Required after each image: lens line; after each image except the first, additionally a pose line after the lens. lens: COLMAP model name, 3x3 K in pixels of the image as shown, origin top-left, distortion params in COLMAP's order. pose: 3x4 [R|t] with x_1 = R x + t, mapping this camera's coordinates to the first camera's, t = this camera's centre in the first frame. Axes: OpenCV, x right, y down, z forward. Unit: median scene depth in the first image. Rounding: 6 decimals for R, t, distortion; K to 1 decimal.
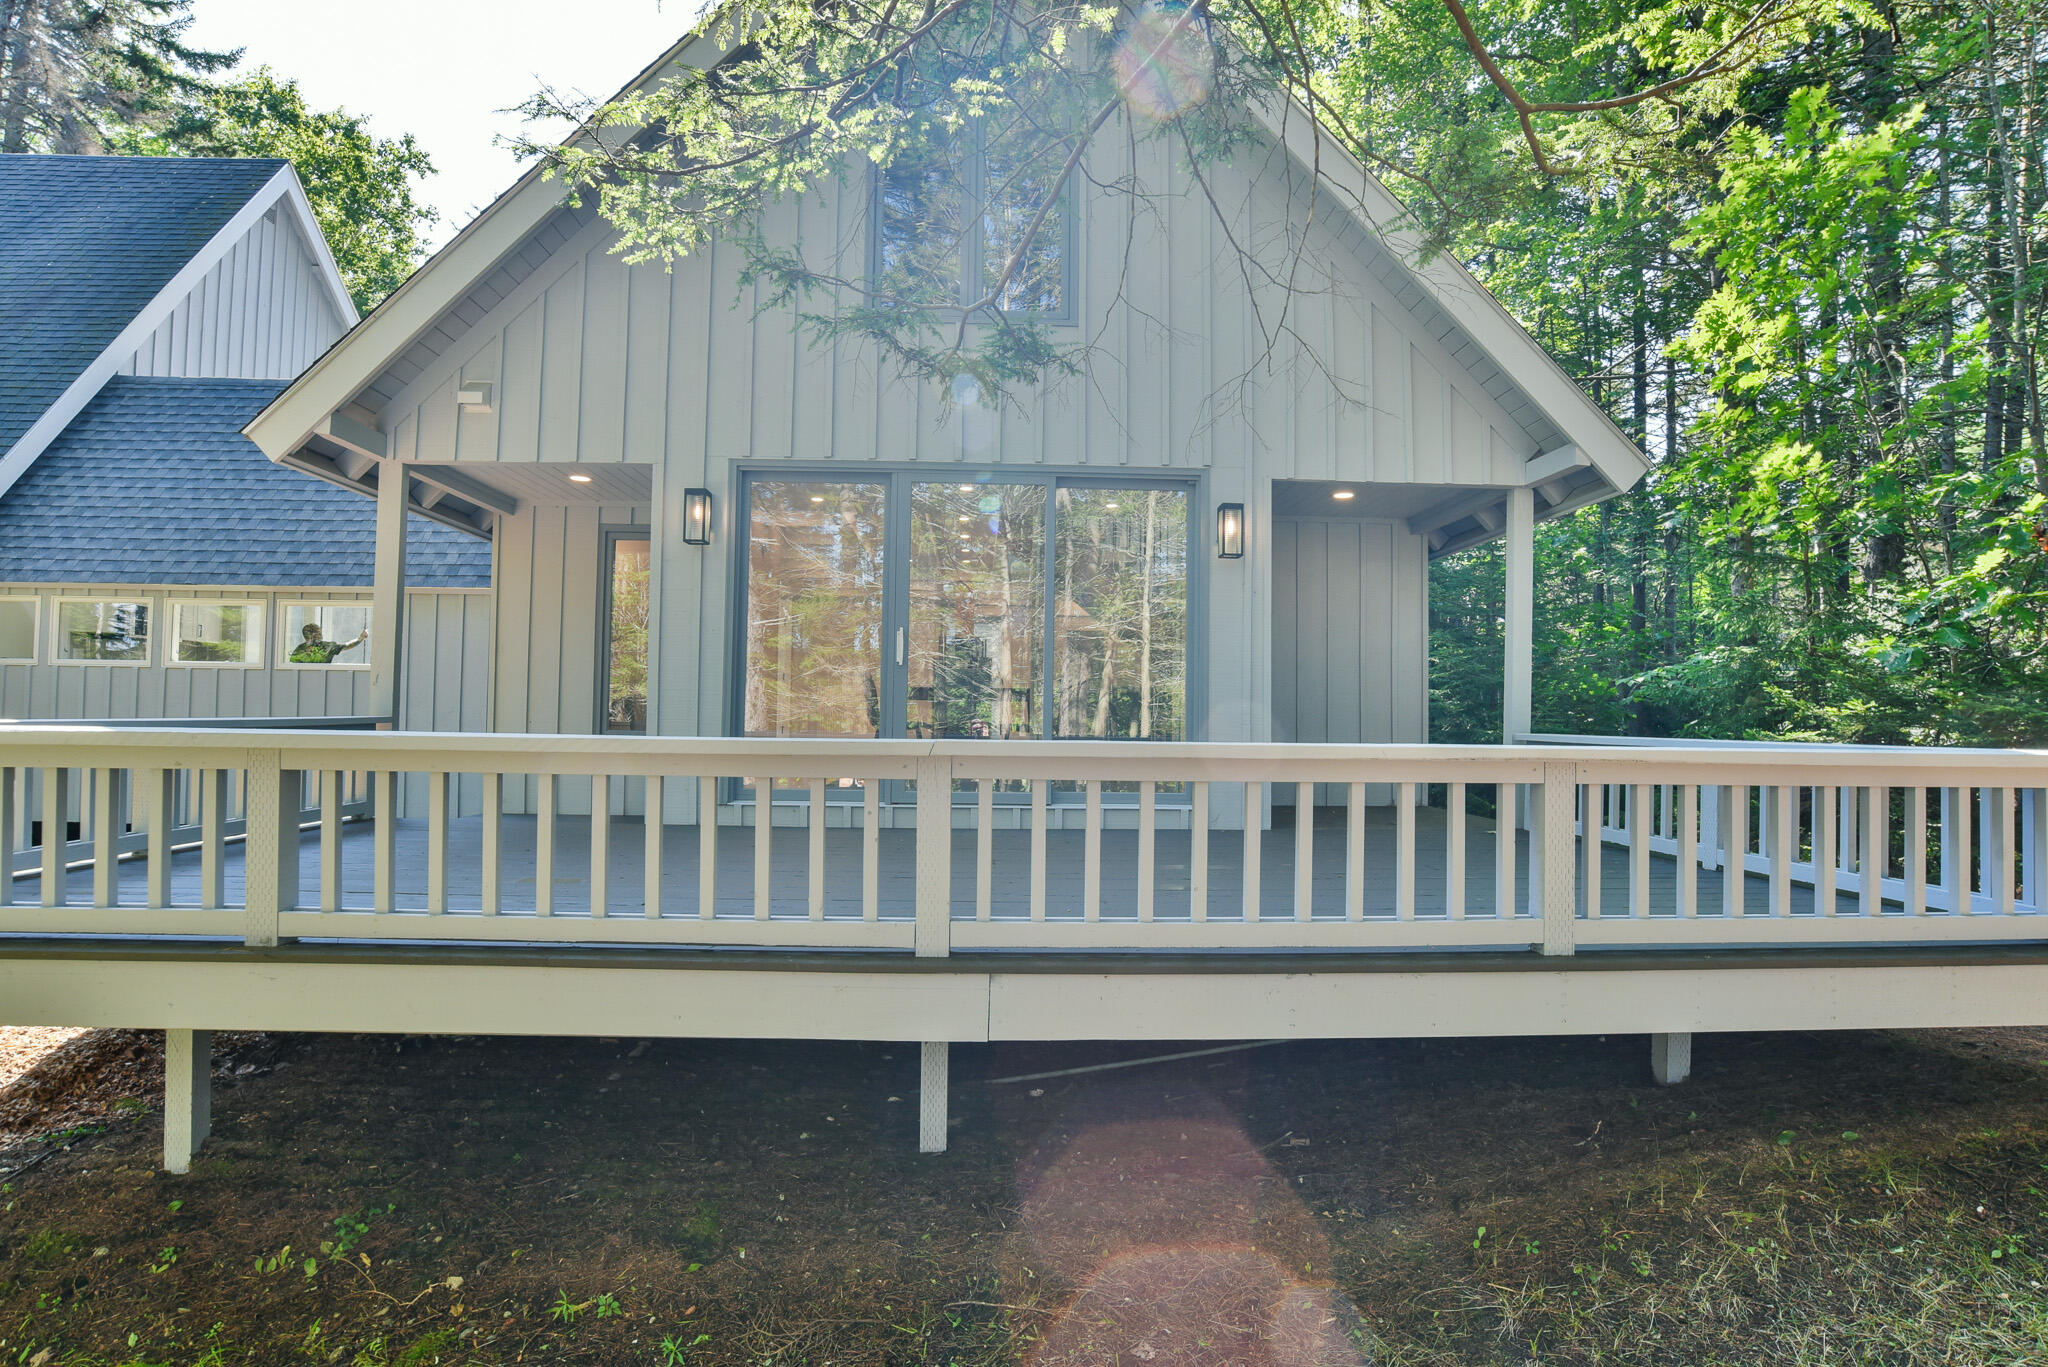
lens RADIAL K [[1098.5, 0, 976.4], [0, 1098.5, 681.0], [0, 0, 1]] dist [-0.058164, 0.054986]
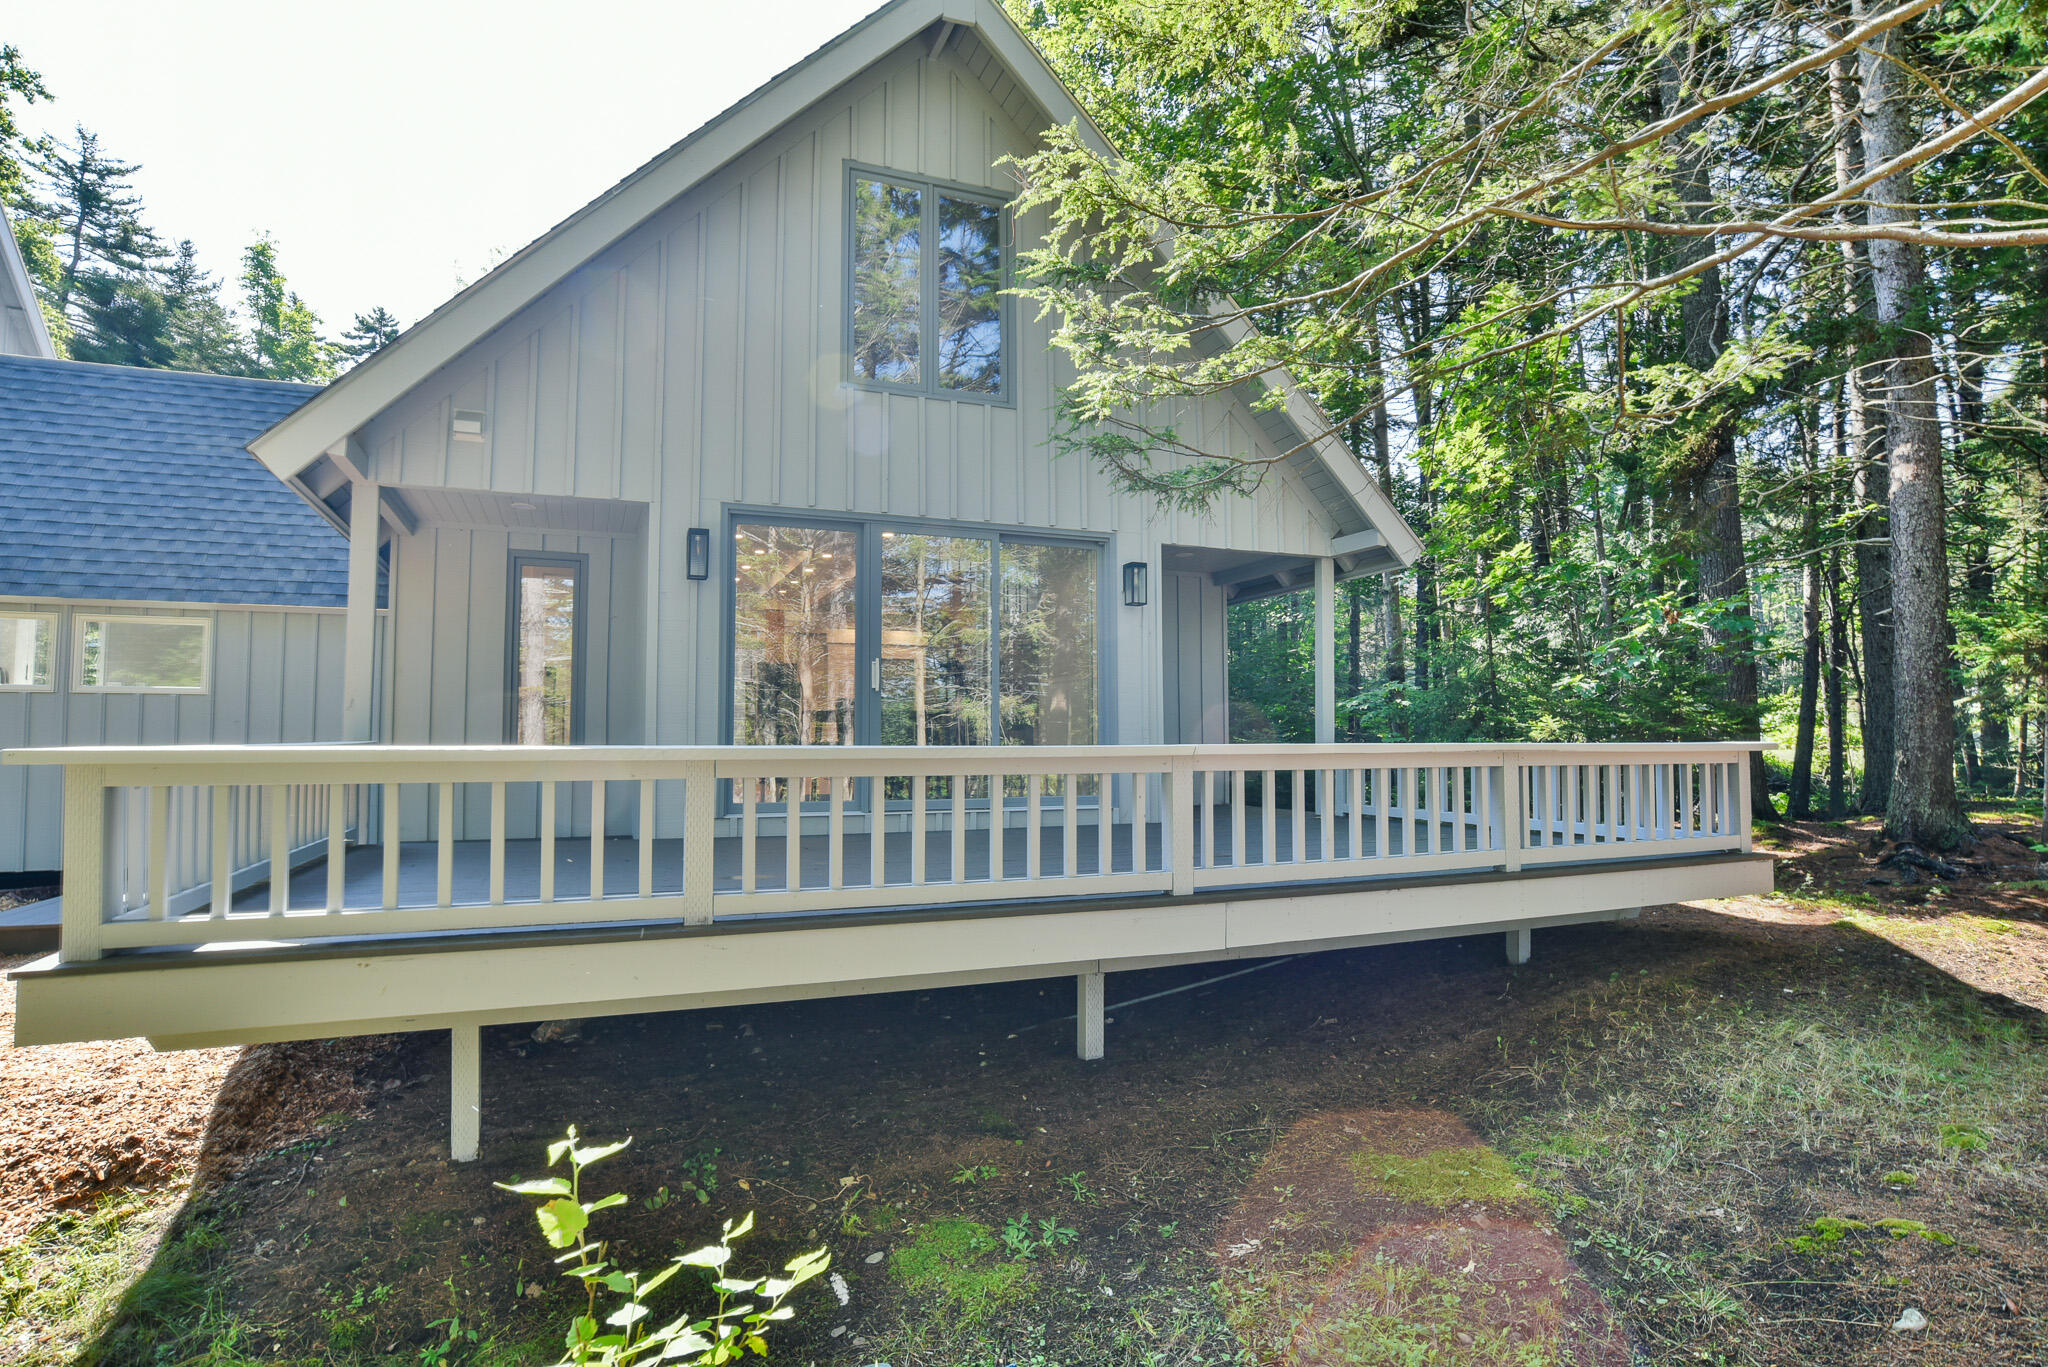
lens RADIAL K [[1055.2, 0, 1024.0], [0, 1055.2, 683.5], [0, 0, 1]] dist [0.003373, 0.000782]
pose [[0.938700, 0.001012, 0.344733, -0.337720], [0.004475, 0.999876, -0.015121, -0.003436], [-0.344705, 0.015736, 0.938579, -0.113643]]
